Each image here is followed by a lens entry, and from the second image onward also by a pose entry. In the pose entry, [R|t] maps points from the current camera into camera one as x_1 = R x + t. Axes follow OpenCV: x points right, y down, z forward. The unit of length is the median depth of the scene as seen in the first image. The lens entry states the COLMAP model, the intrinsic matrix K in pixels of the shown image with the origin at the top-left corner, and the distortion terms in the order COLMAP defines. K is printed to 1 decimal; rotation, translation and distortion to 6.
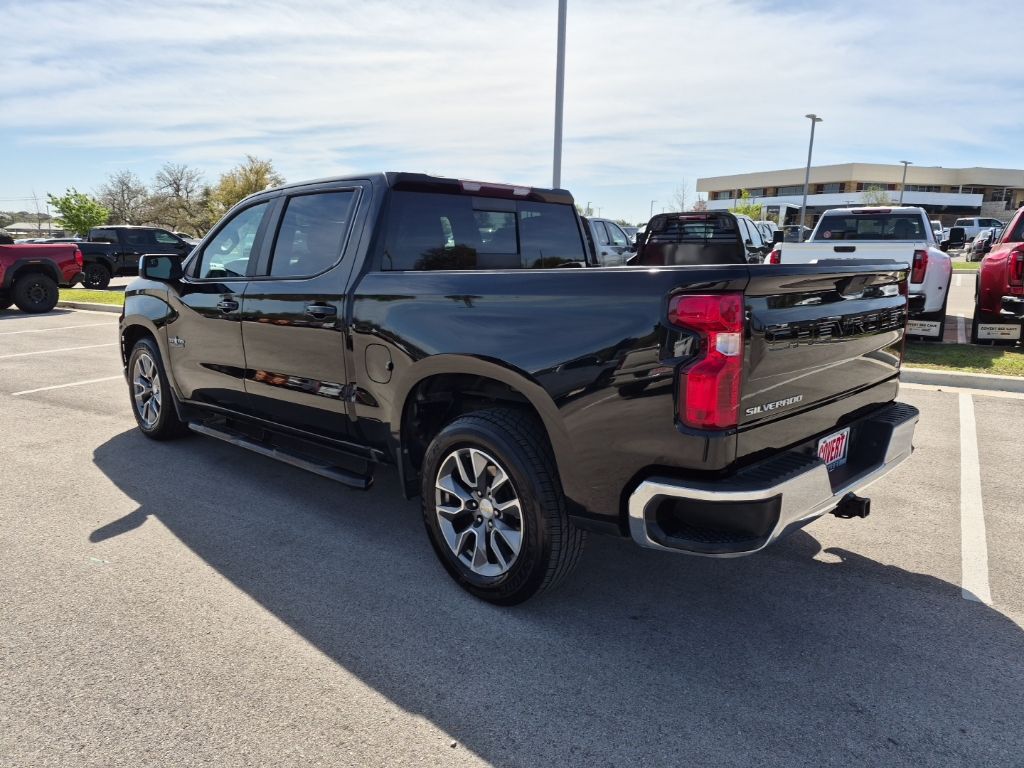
lens RADIAL K [[728.5, 0, 512.9], [0, 728.5, 369.6], [0, 0, 1]] dist [0.077024, -0.077417]
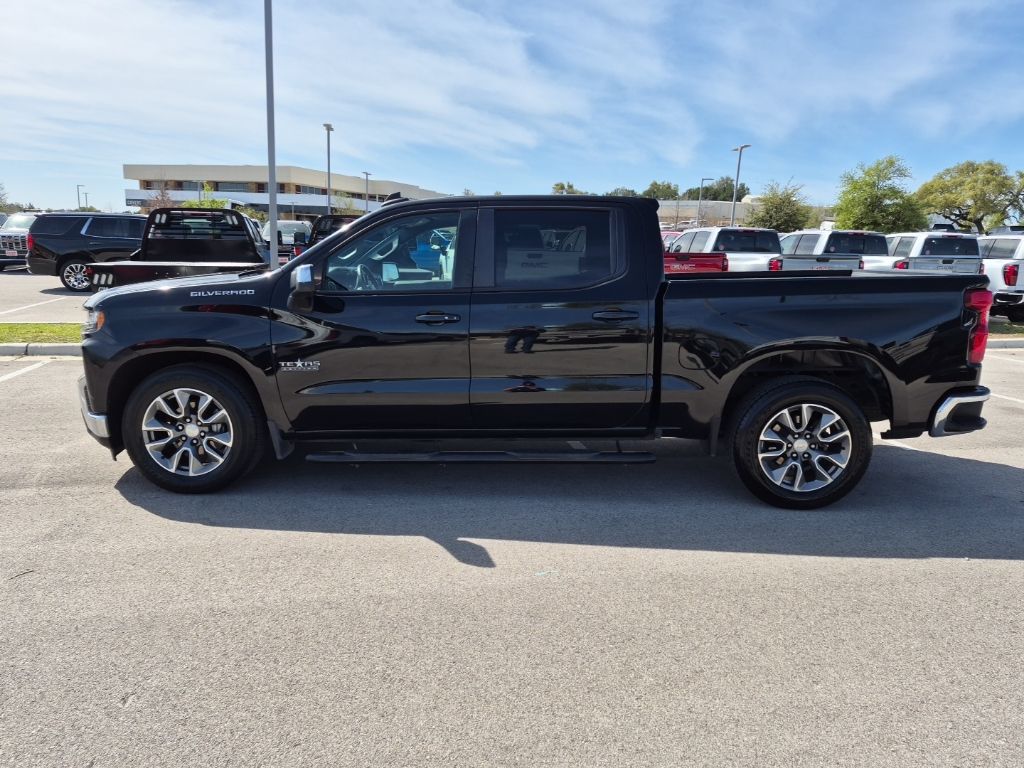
lens RADIAL K [[716.1, 0, 516.6], [0, 716.1, 387.3], [0, 0, 1]] dist [0.080196, -0.079619]
pose [[0.718181, -0.117937, 0.685789, -1.024567], [0.095465, 0.992913, 0.070780, -0.056617], [-0.689277, 0.014636, 0.724350, 0.260004]]
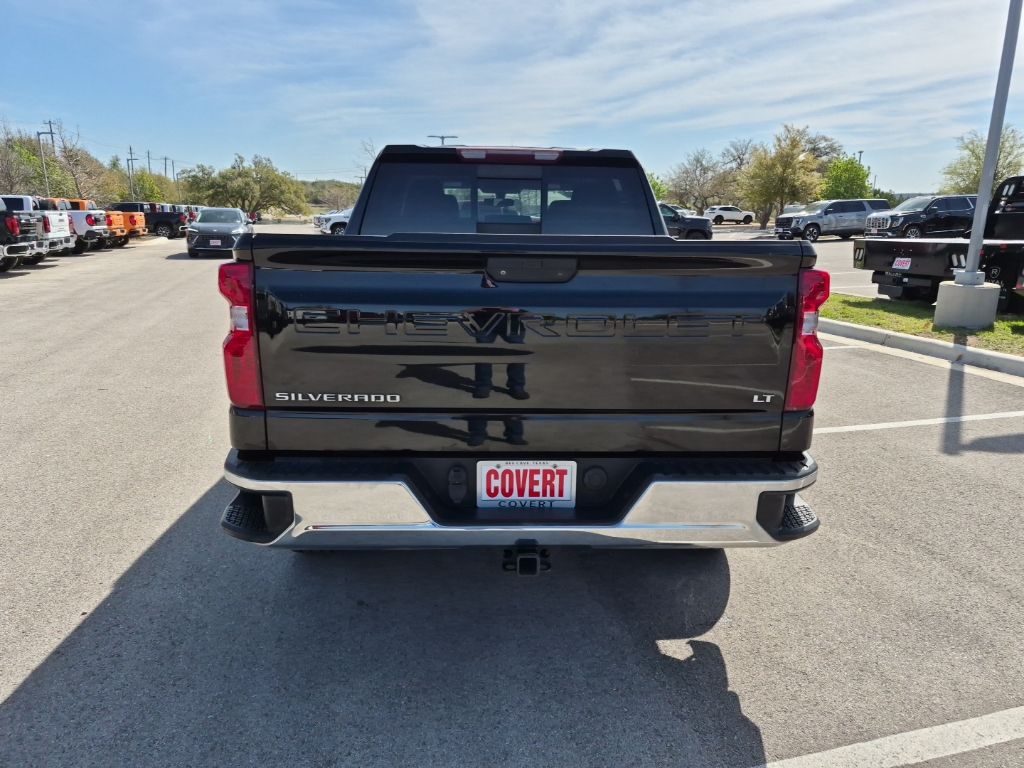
lens RADIAL K [[728.5, 0, 512.9], [0, 728.5, 369.6], [0, 0, 1]] dist [0.077024, -0.077417]
pose [[0.715051, 0.144868, -0.683897, 0.655716], [-0.120291, 0.989198, 0.083769, -0.049256], [0.688645, 0.022367, 0.724754, 0.307725]]
